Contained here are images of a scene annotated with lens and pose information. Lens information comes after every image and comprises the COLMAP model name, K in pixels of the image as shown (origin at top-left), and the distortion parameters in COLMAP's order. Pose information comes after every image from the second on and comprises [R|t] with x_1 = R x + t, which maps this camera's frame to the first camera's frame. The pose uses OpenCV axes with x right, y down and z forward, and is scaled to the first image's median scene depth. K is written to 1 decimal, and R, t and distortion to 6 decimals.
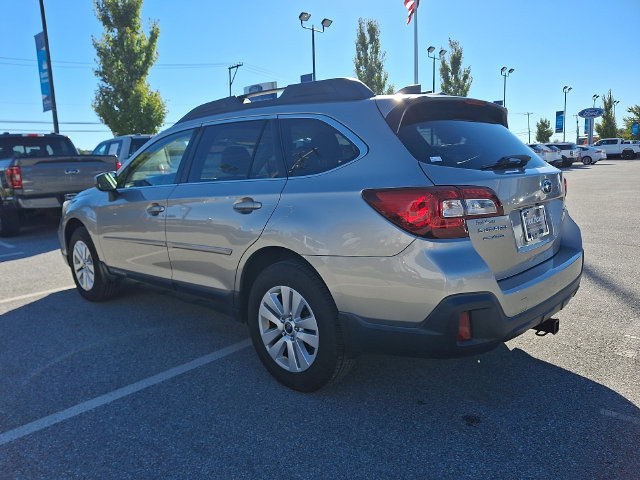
lens RADIAL K [[479.1, 0, 313.0], [0, 479.1, 245.4], [0, 0, 1]] dist [0.038157, -0.069989]
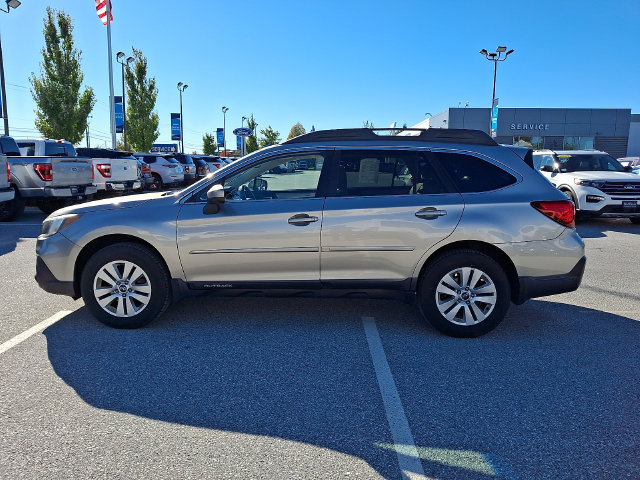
lens RADIAL K [[479.1, 0, 315.2], [0, 479.1, 242.9], [0, 0, 1]] dist [0.038157, -0.069989]
pose [[0.753420, -0.064209, 0.654398, -0.582835], [0.077414, 0.996961, 0.008694, -0.016446], [-0.652967, 0.044109, 0.756101, 0.080904]]
